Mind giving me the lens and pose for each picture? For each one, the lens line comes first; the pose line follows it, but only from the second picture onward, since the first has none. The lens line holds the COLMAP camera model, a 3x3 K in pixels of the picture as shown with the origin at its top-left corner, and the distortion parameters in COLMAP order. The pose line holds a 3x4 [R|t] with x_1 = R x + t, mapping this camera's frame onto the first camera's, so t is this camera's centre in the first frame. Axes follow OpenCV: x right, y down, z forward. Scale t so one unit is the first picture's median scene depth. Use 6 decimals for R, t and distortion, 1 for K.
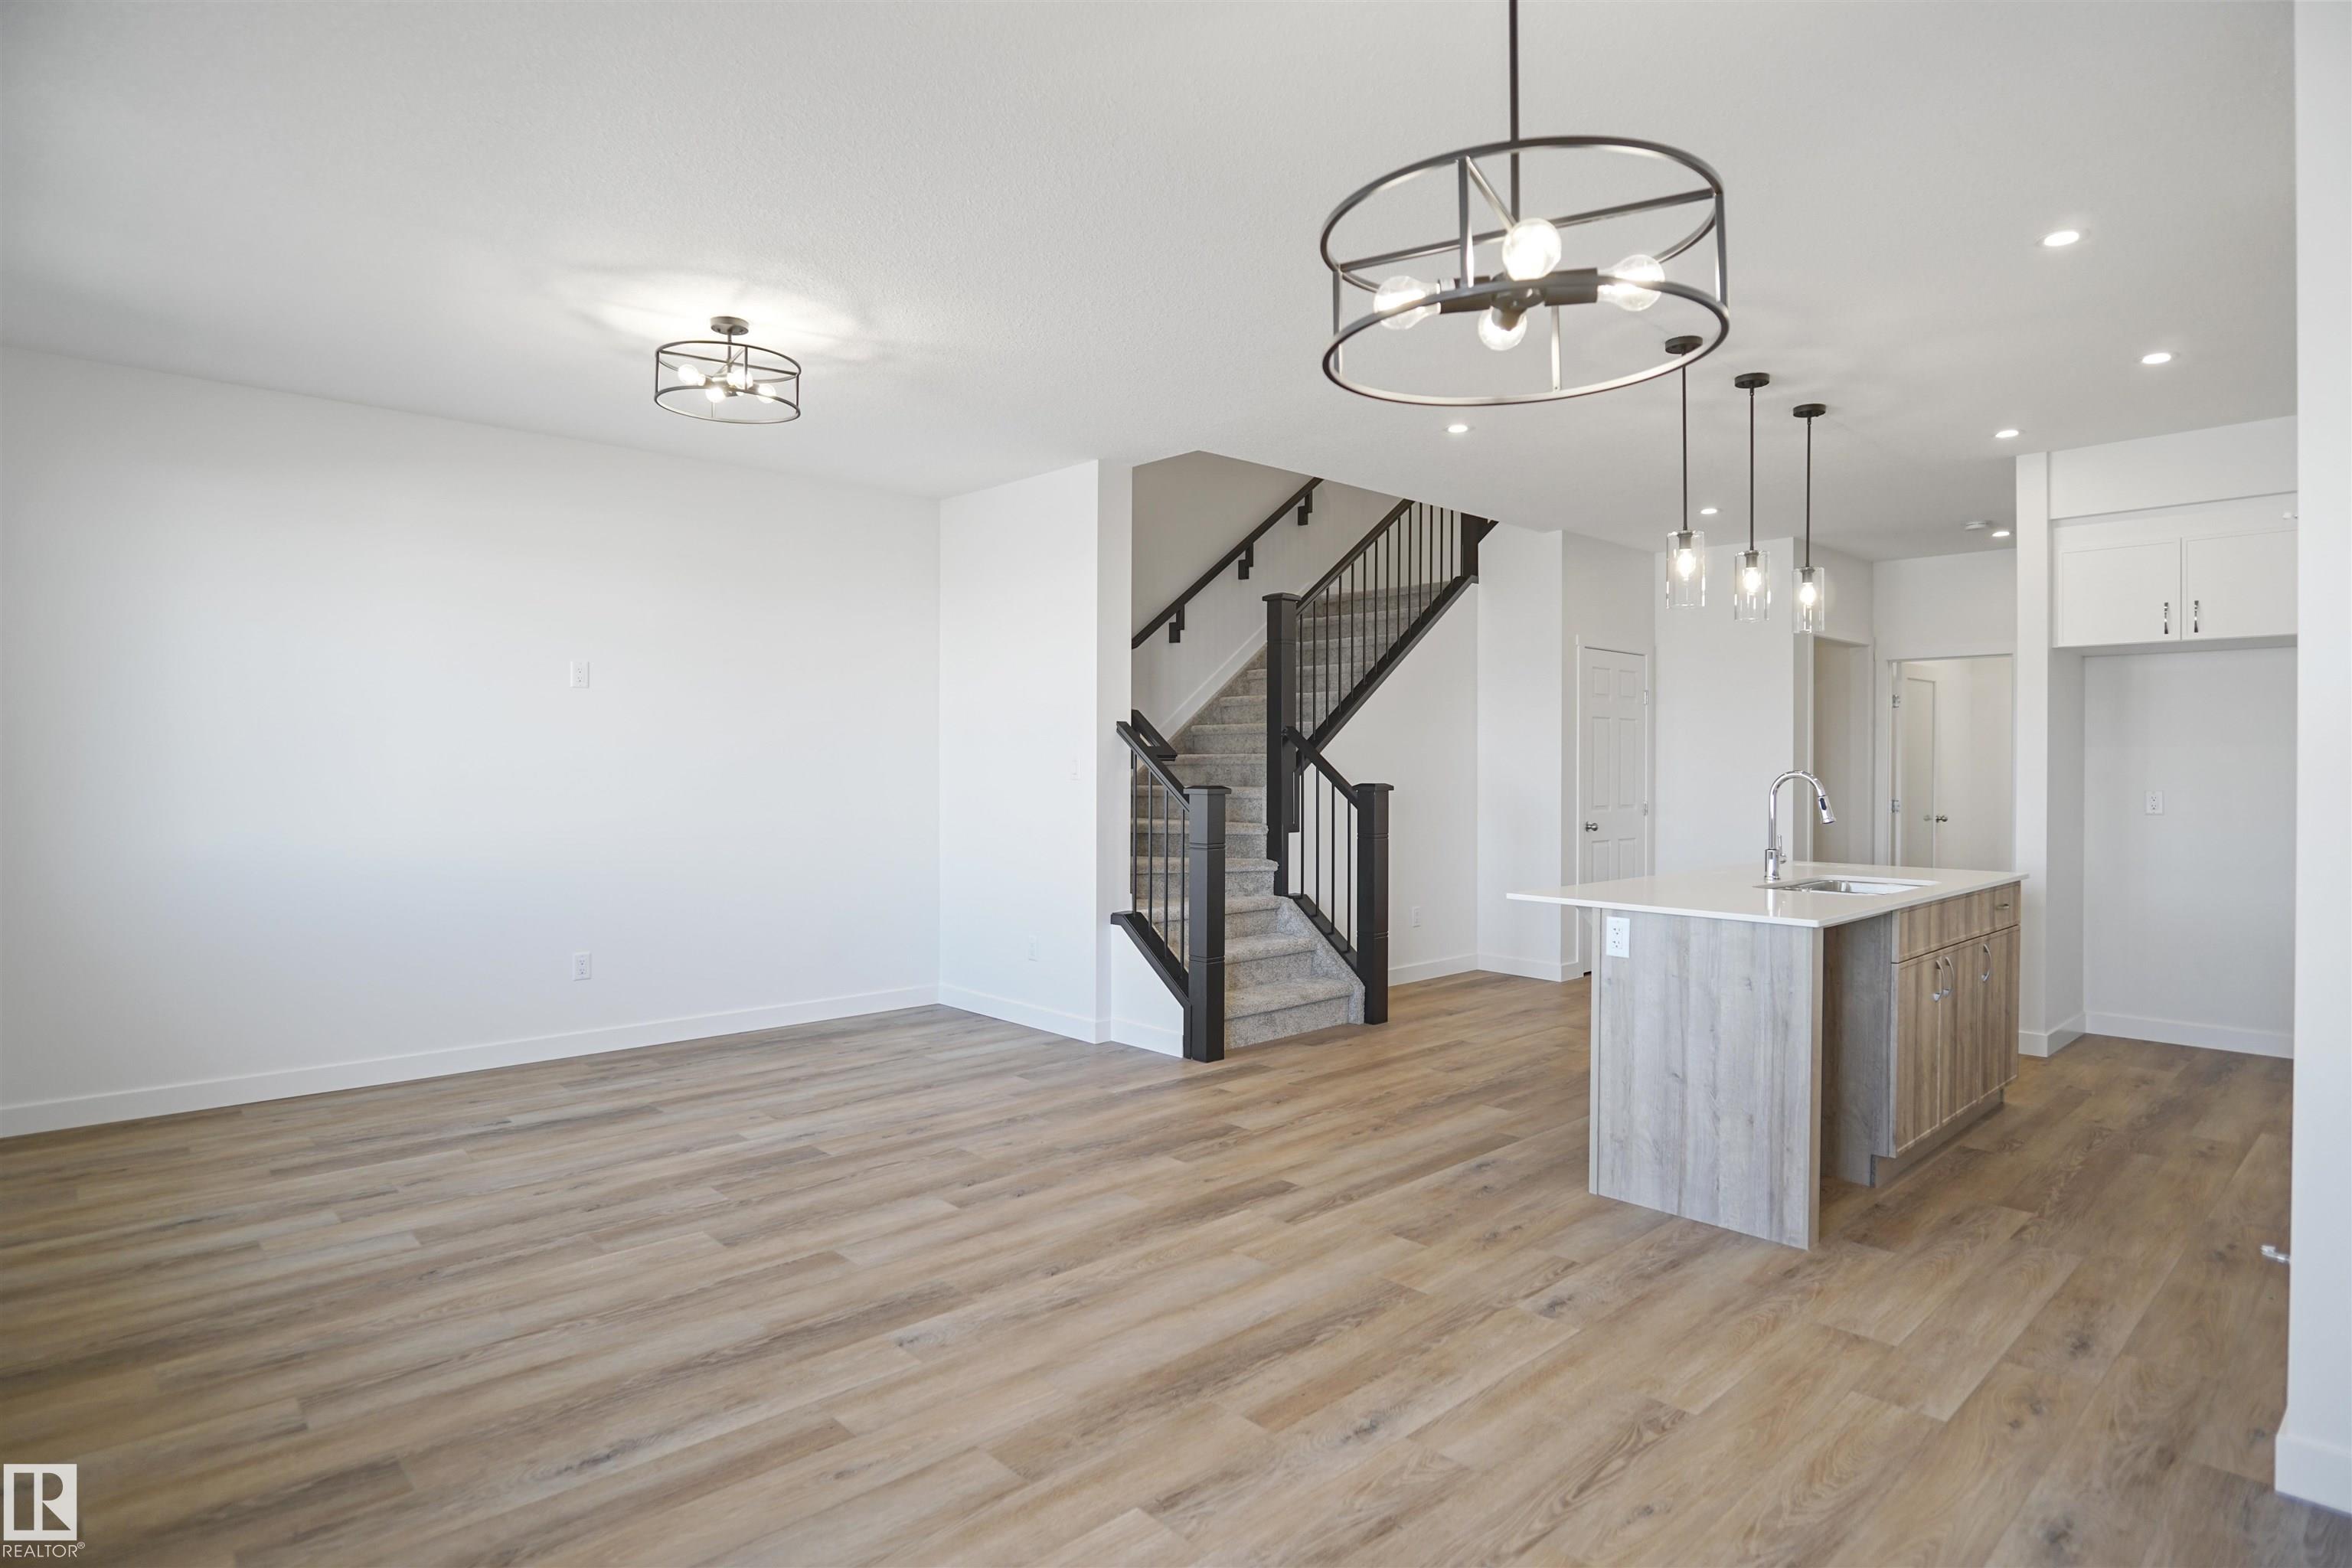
lens RADIAL K [[1259.5, 0, 1186.0], [0, 1259.5, 773.7], [0, 0, 1]] dist [-0.036636, 0.010276]
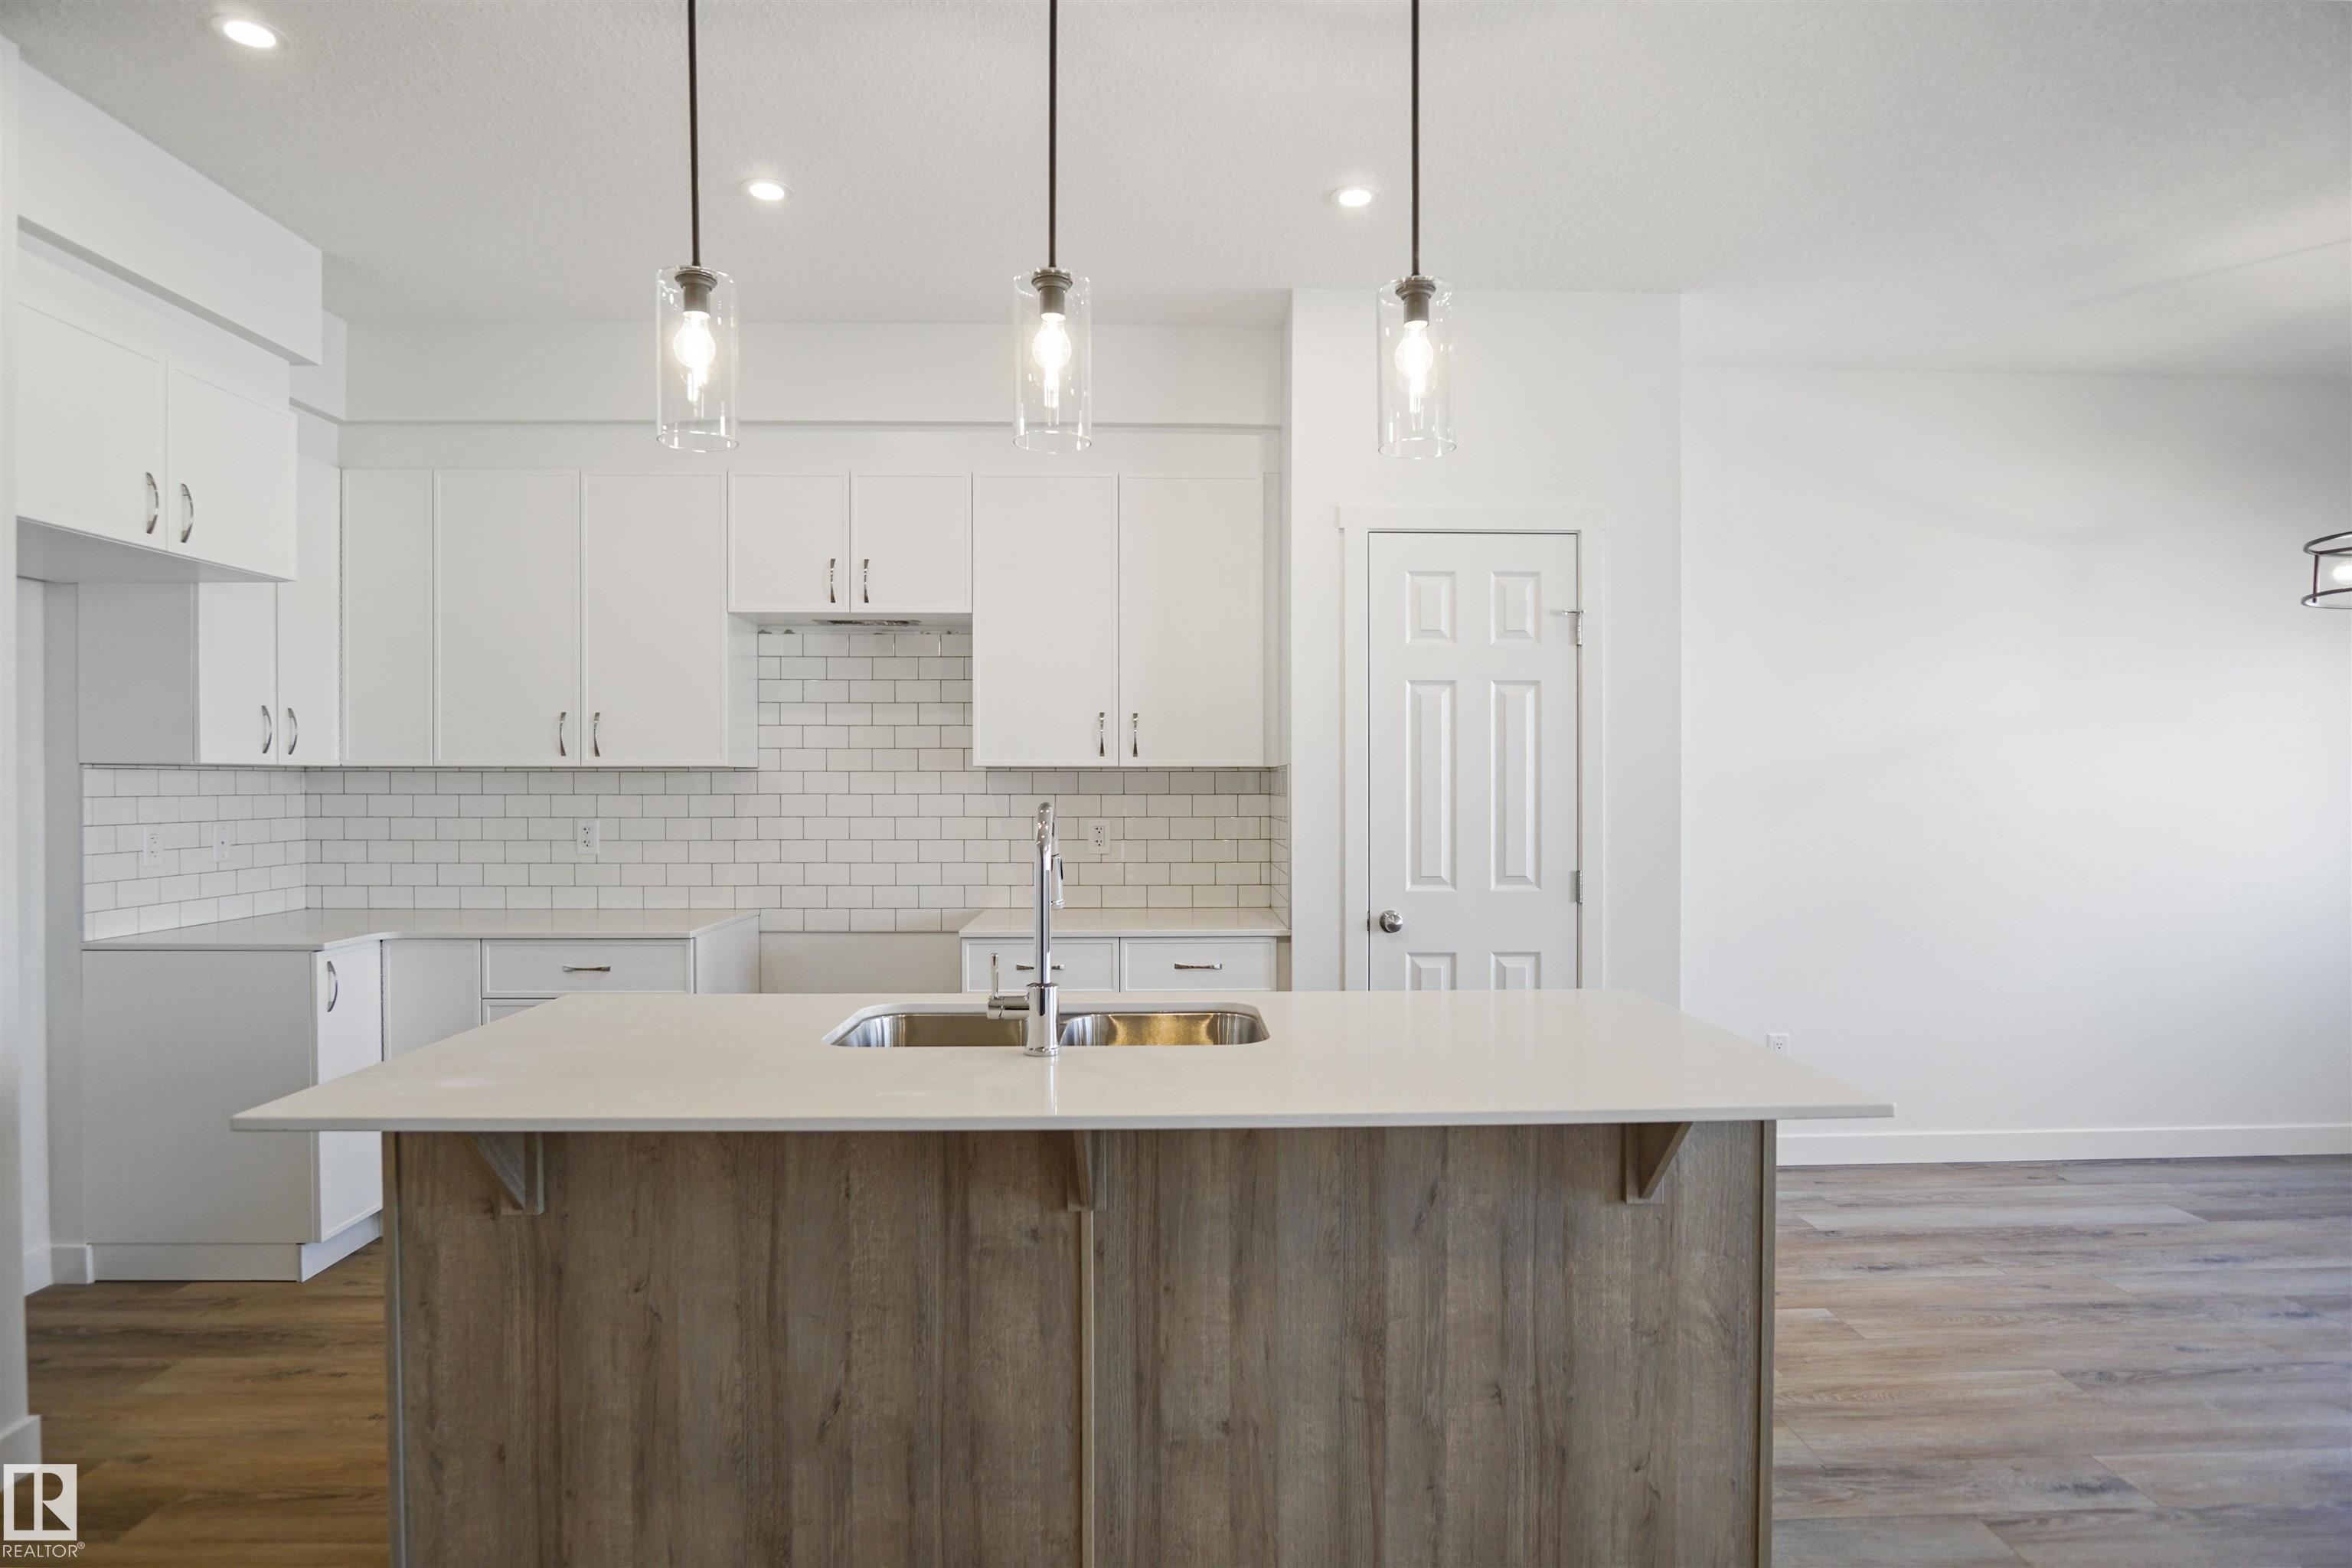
lens RADIAL K [[1280.3, 0, 1190.7], [0, 1280.3, 792.6], [0, 0, 1]] dist [-0.037440, 0.010265]
pose [[-0.749511, -0.006998, 0.661955, 0.171307], [0.004012, 0.999878, 0.015114, -0.014969], [-0.661980, 0.013984, -0.749391, 1.612607]]
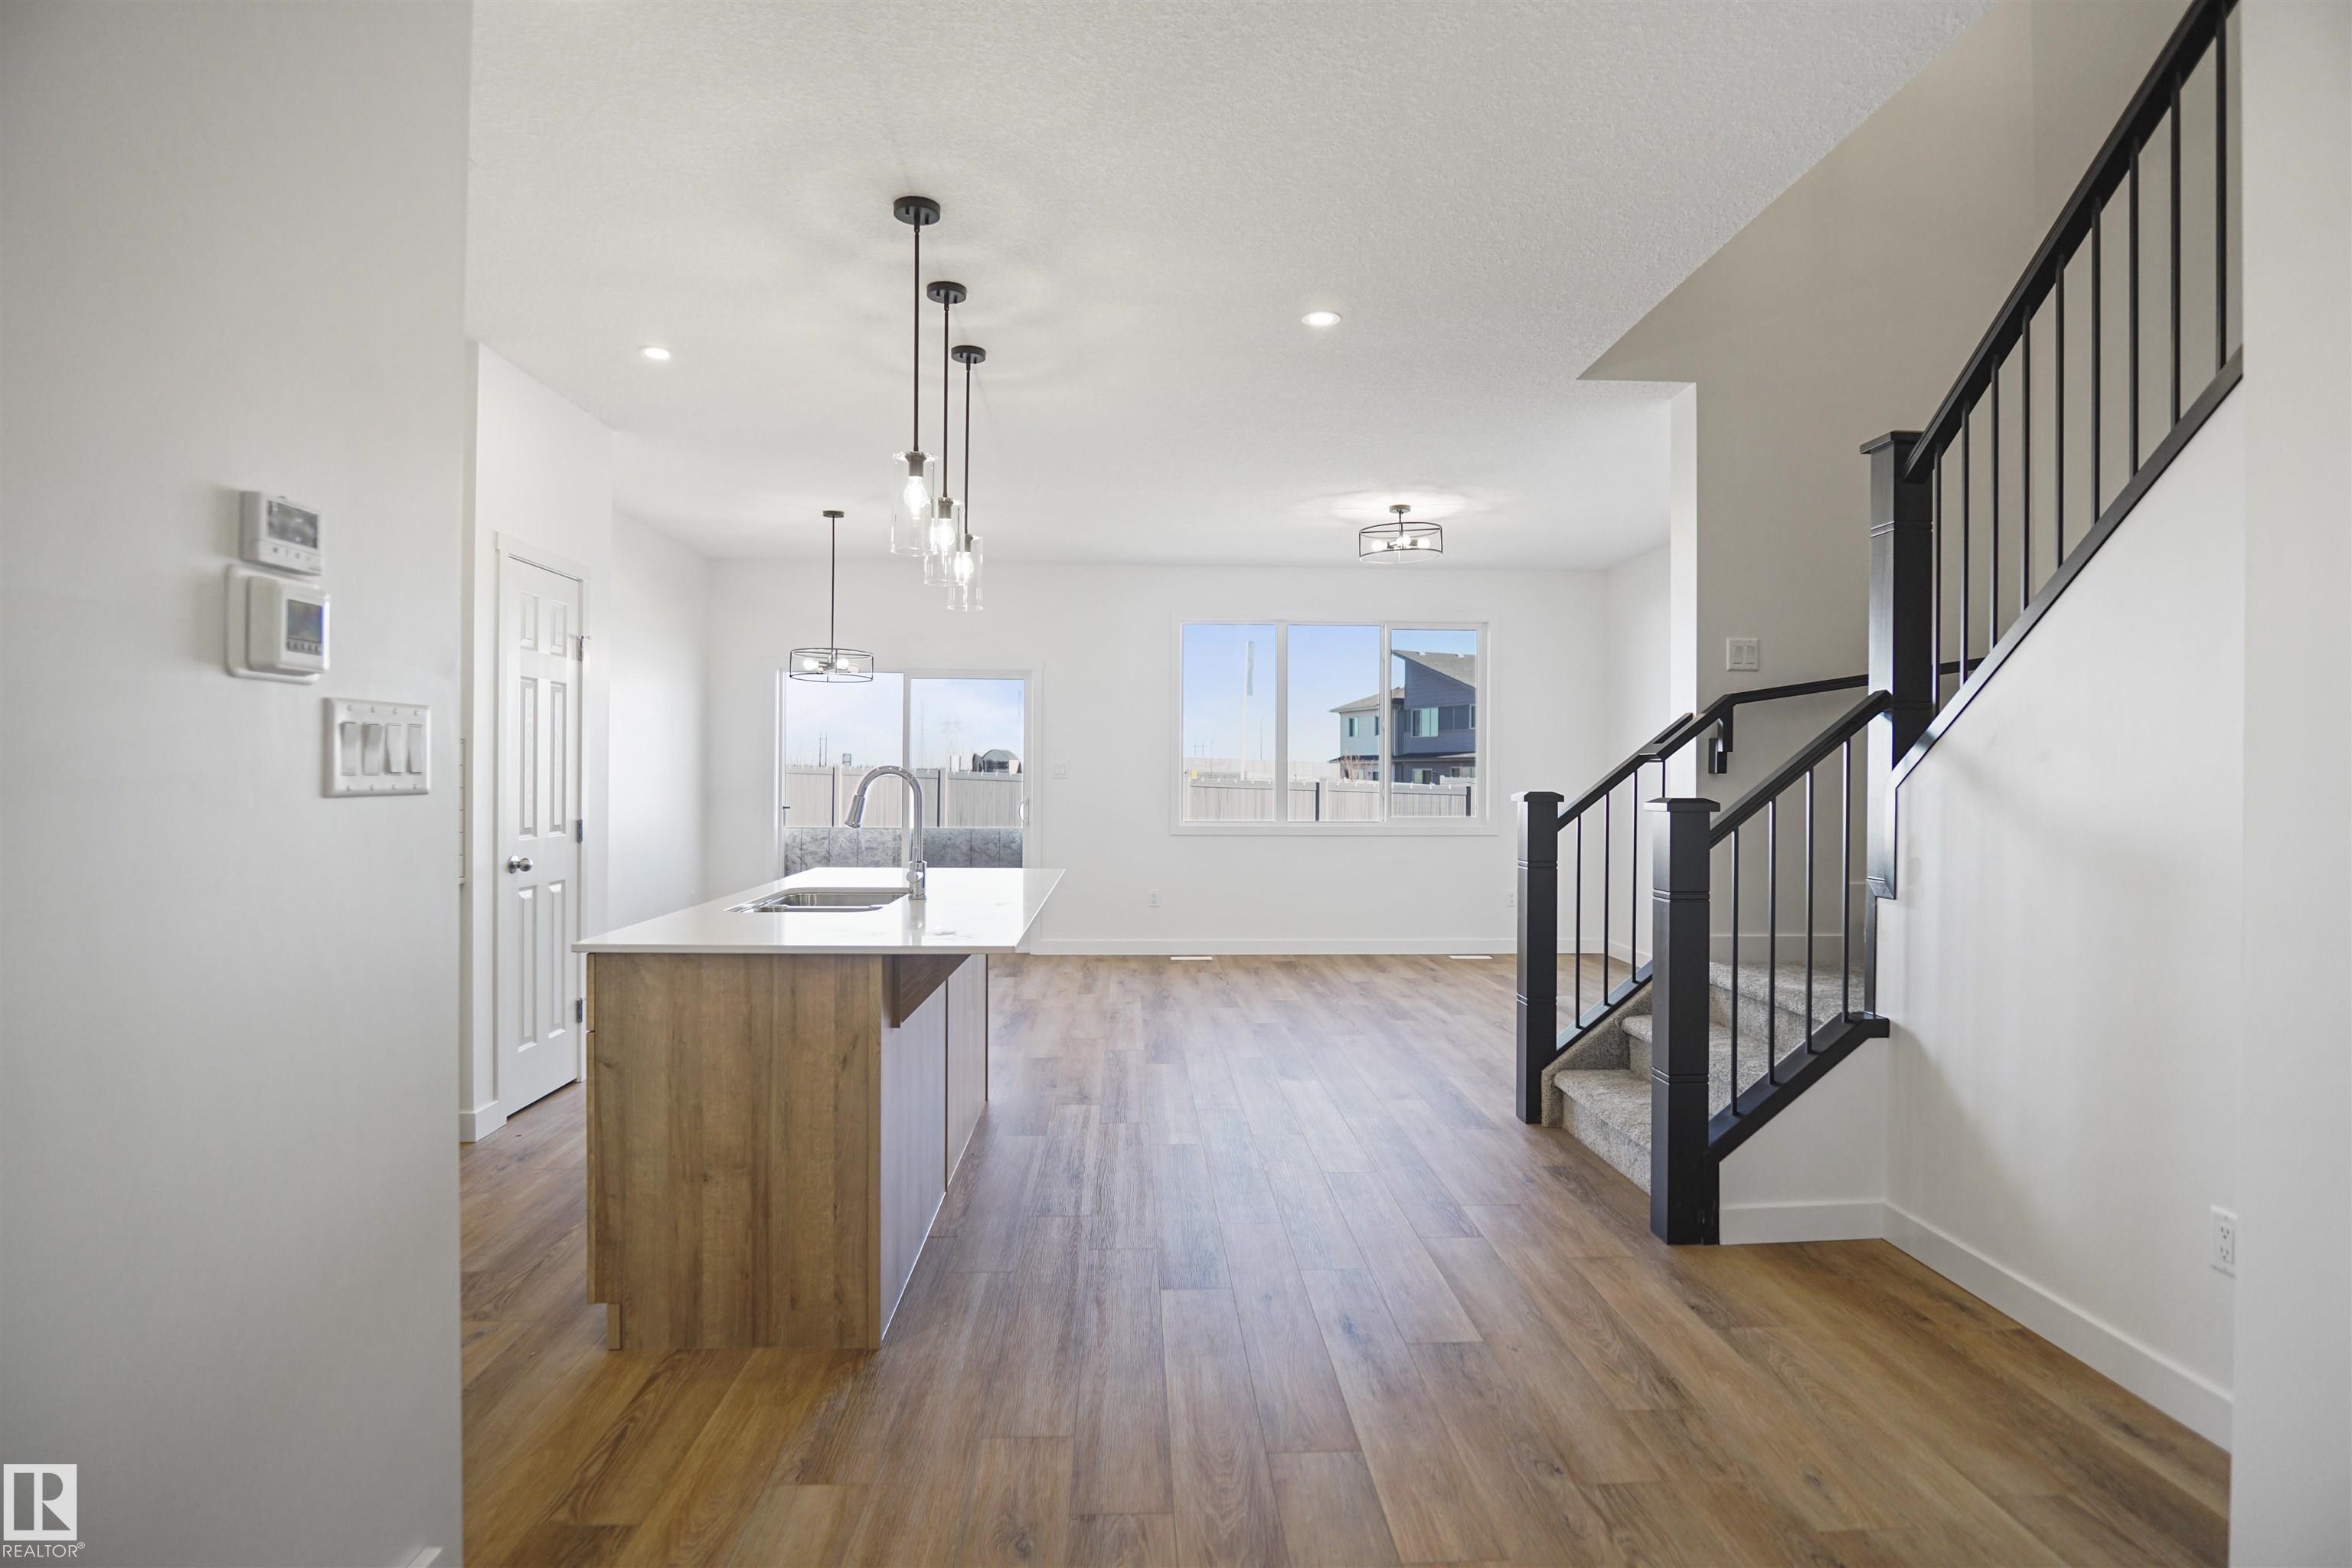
lens RADIAL K [[1259.5, 0, 1186.0], [0, 1259.5, 773.7], [0, 0, 1]] dist [-0.036636, 0.010276]
pose [[-0.649051, -0.006991, -0.760713, 1.221630], [-0.014704, 0.999886, 0.003357, -0.003214], [0.760603, 0.013365, -0.649080, 2.073397]]
